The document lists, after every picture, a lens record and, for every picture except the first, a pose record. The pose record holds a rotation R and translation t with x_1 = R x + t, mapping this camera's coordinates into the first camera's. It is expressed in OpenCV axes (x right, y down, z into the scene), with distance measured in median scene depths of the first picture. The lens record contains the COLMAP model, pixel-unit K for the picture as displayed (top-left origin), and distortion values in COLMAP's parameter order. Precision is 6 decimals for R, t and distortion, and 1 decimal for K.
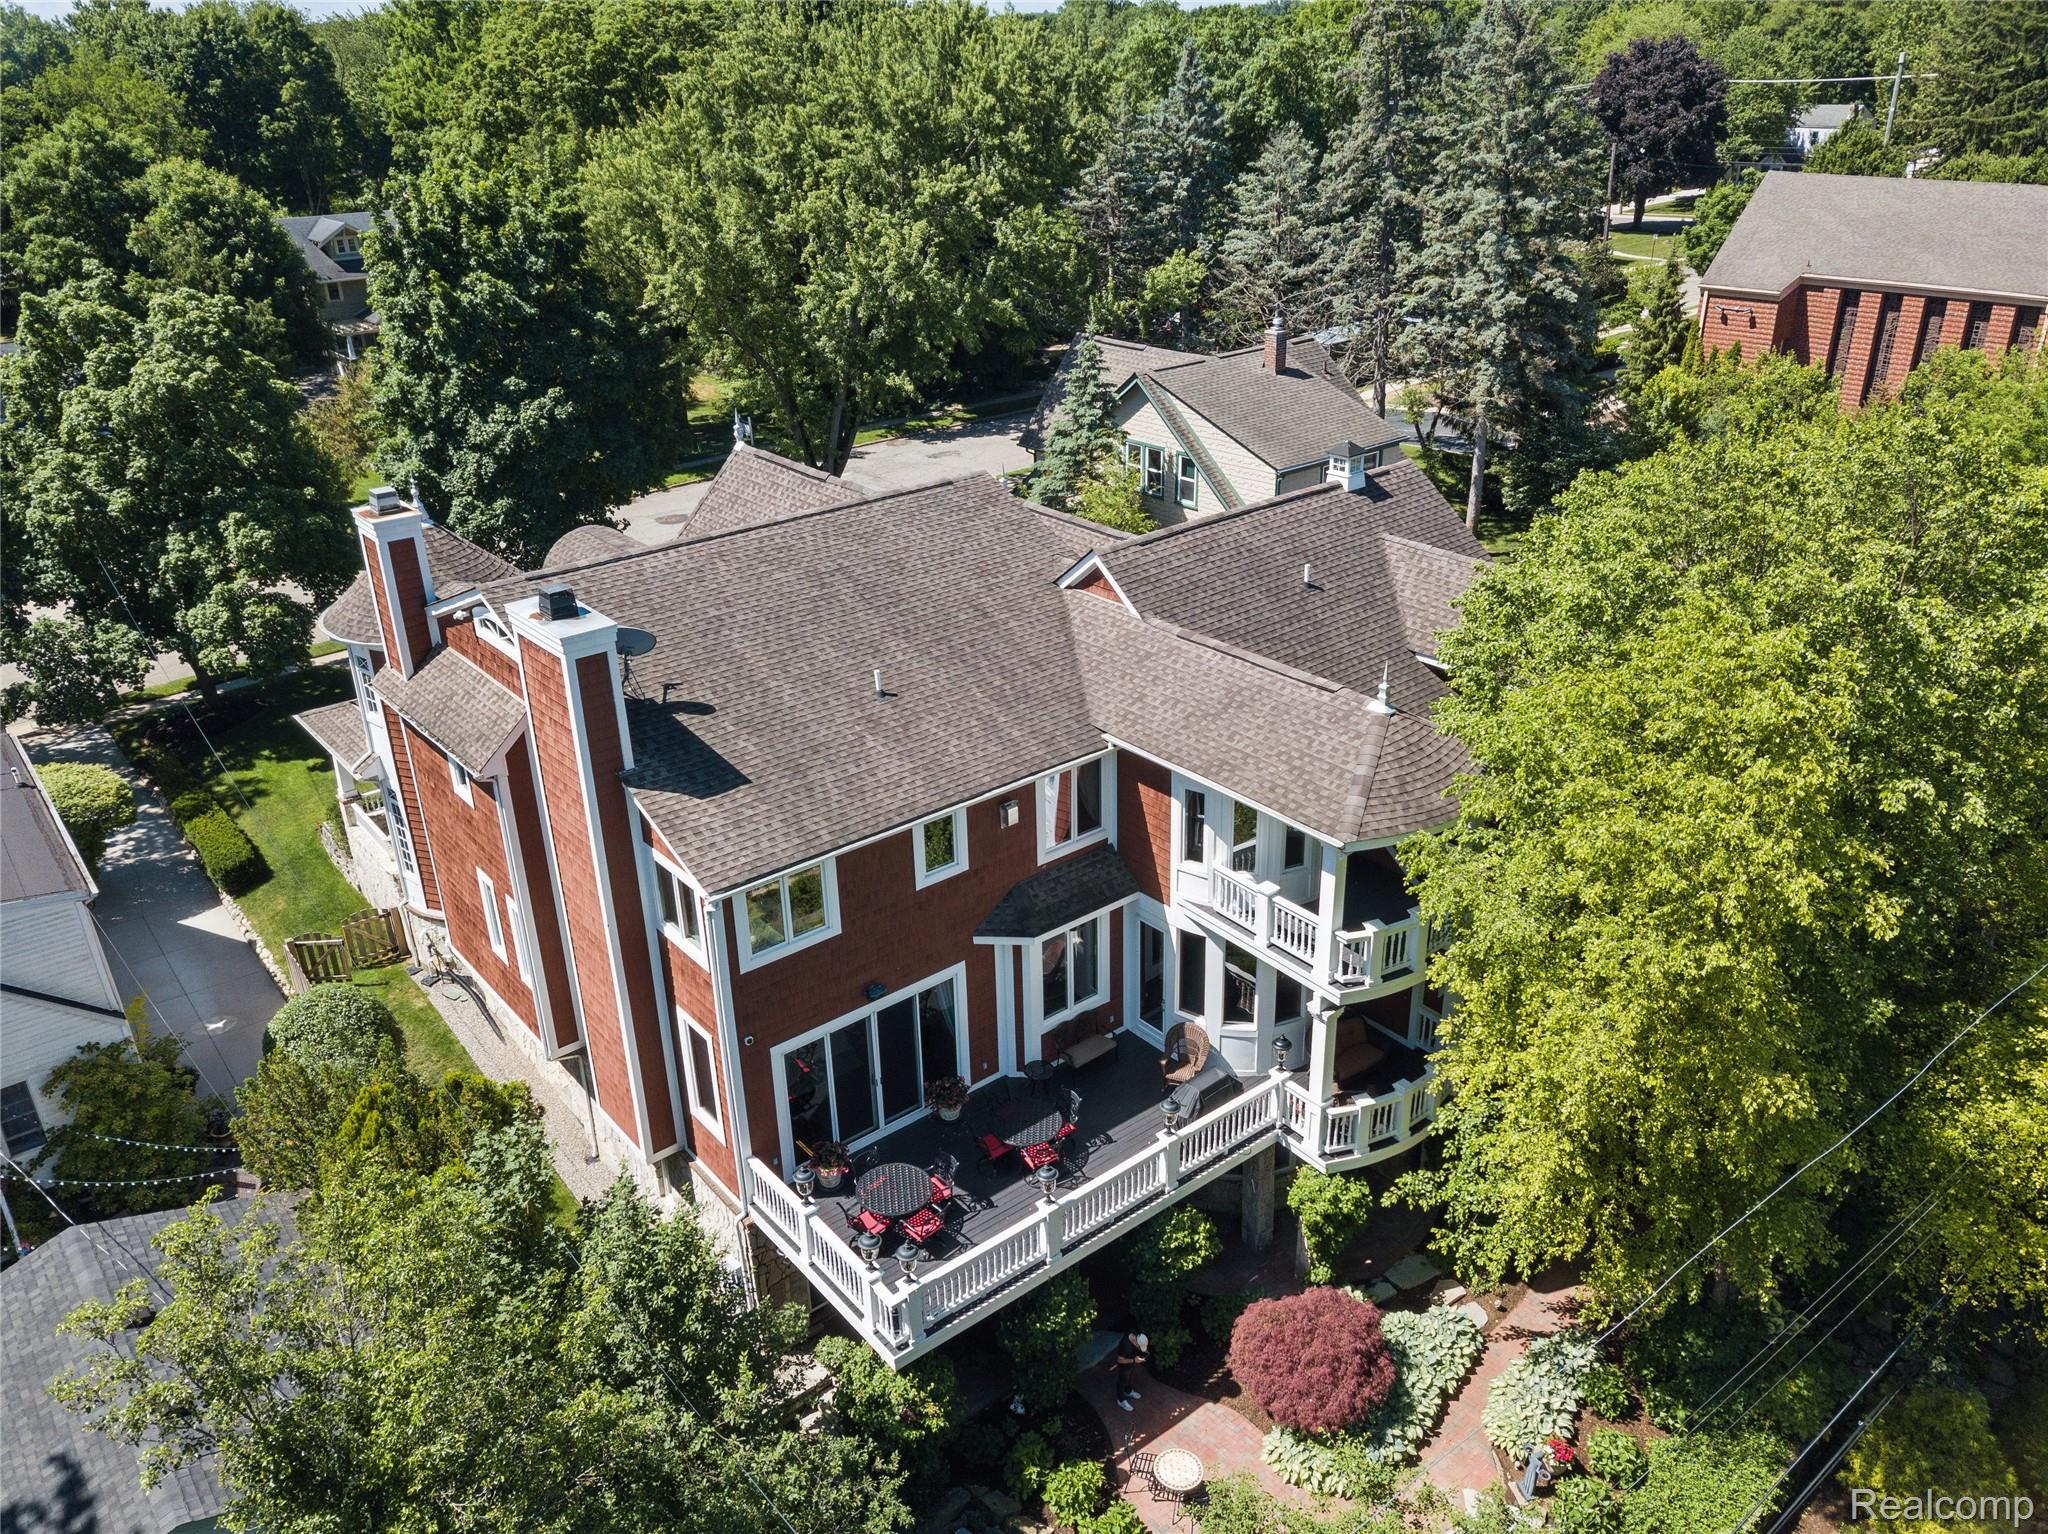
lens RADIAL K [[1552.6, 0, 1024.0], [0, 1552.6, 767.0], [0, 0, 1]] dist [0.087560, -0.001427]
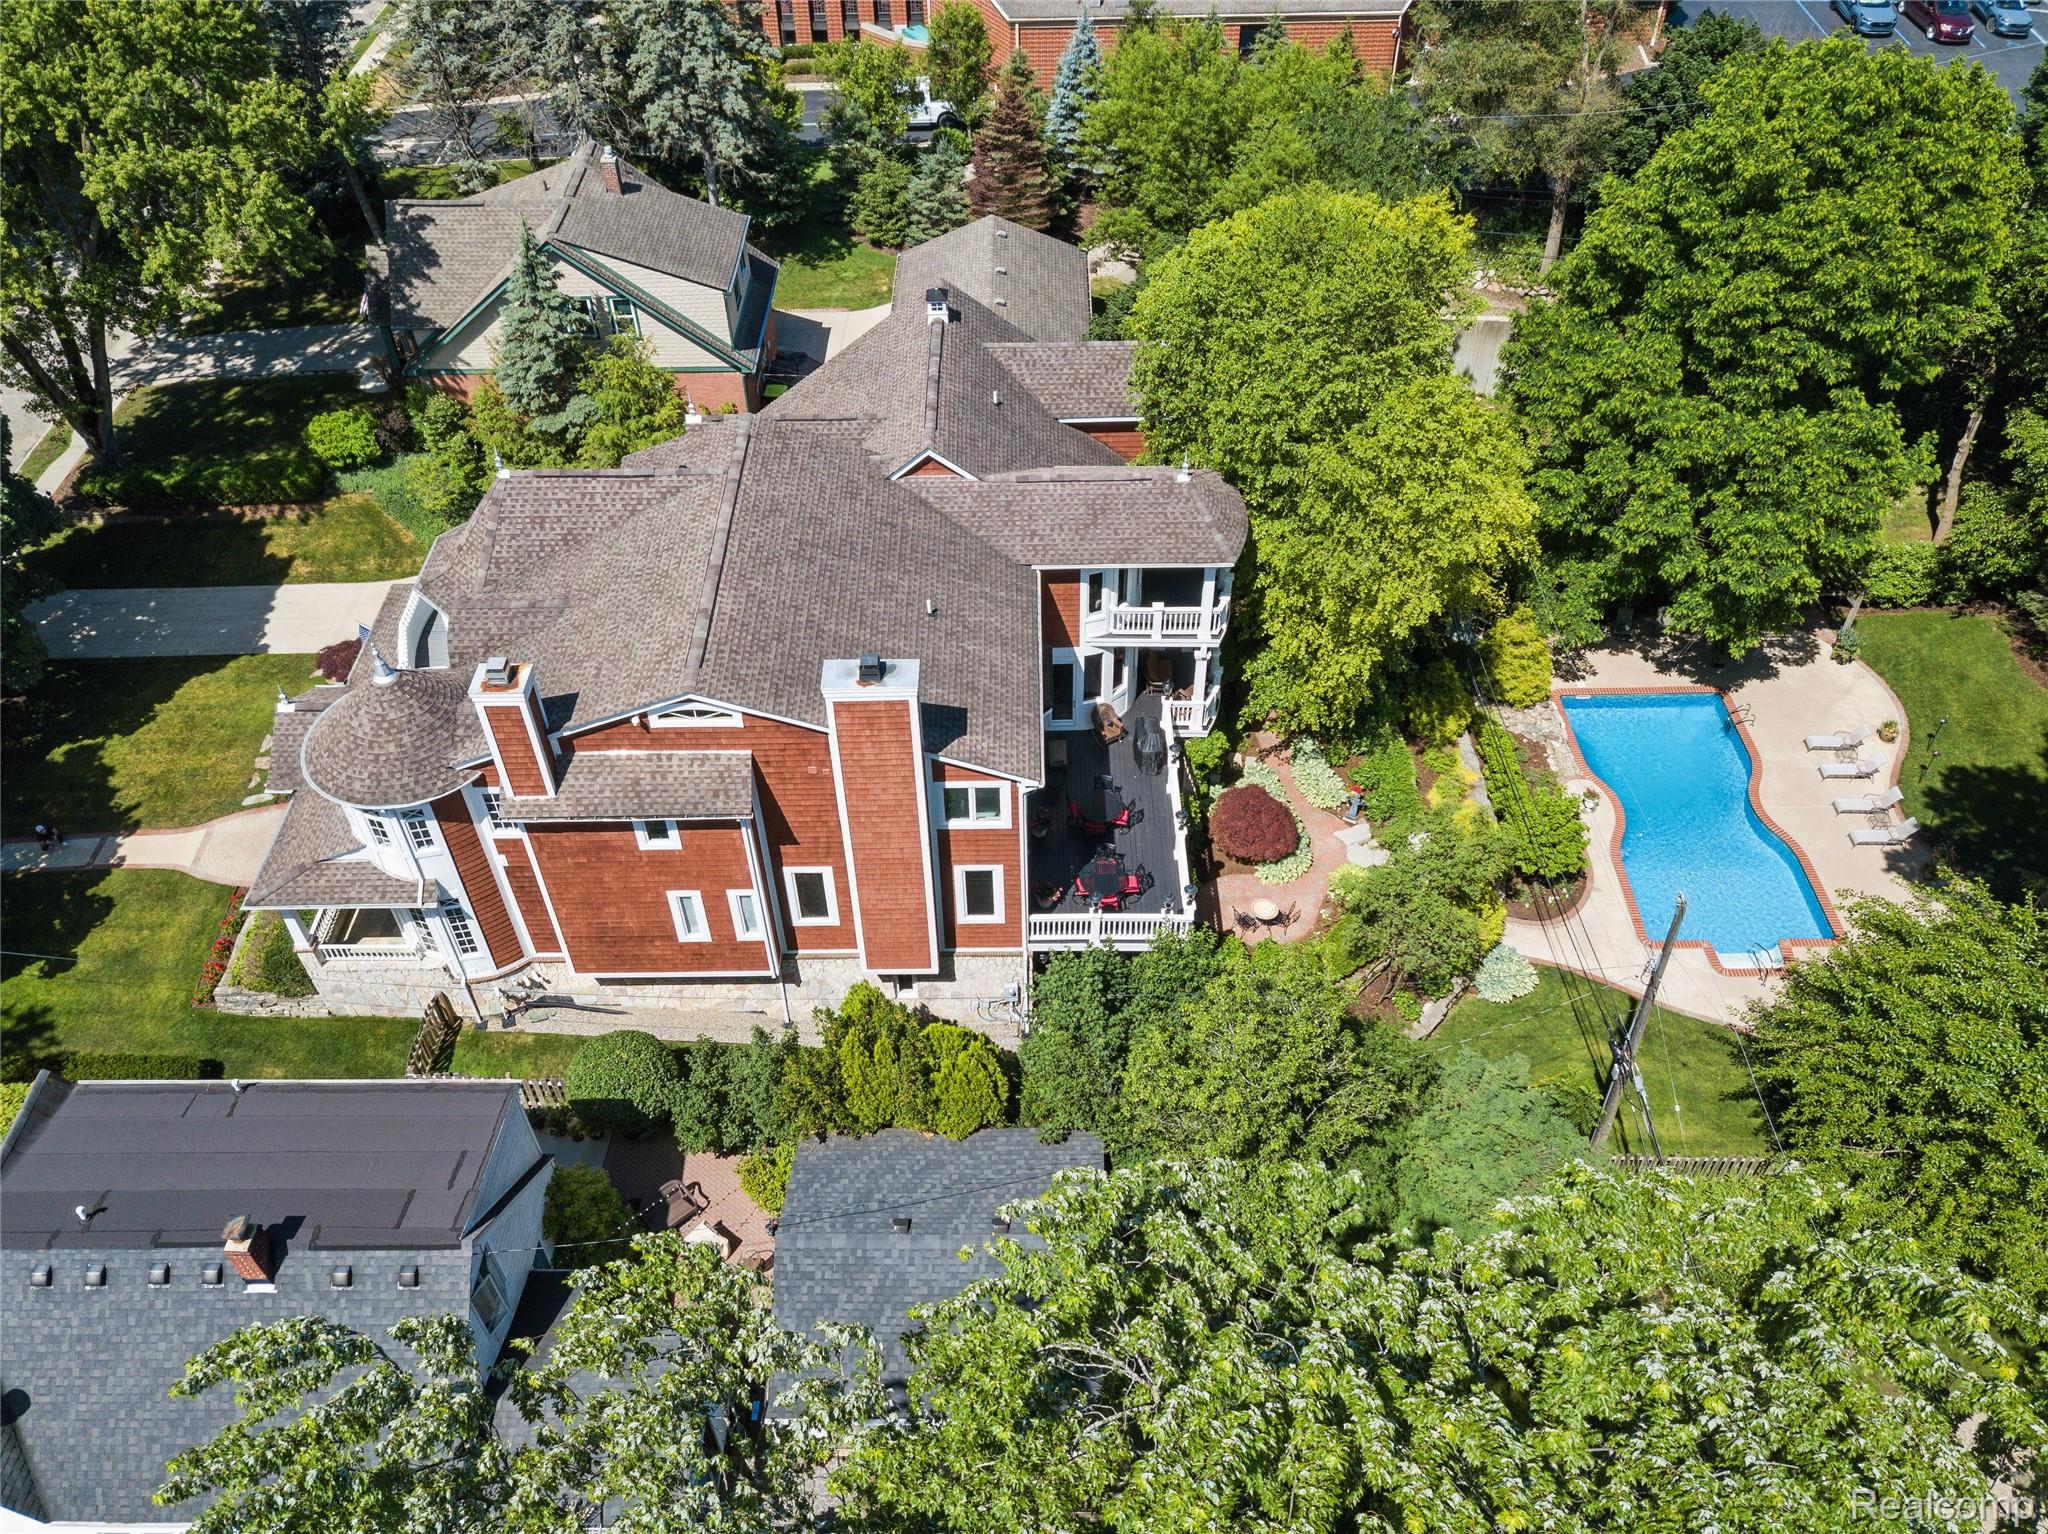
lens RADIAL K [[1610.3, 0, 1024.0], [0, 1610.3, 767.0], [0, 0, 1]] dist [0.043652, -0.004673]
pose [[0.615412, -0.535128, 0.578711, -0.973676], [0.317590, 0.840324, 0.439309, -0.553764], [-0.721391, -0.086563, 0.687097, -0.080643]]
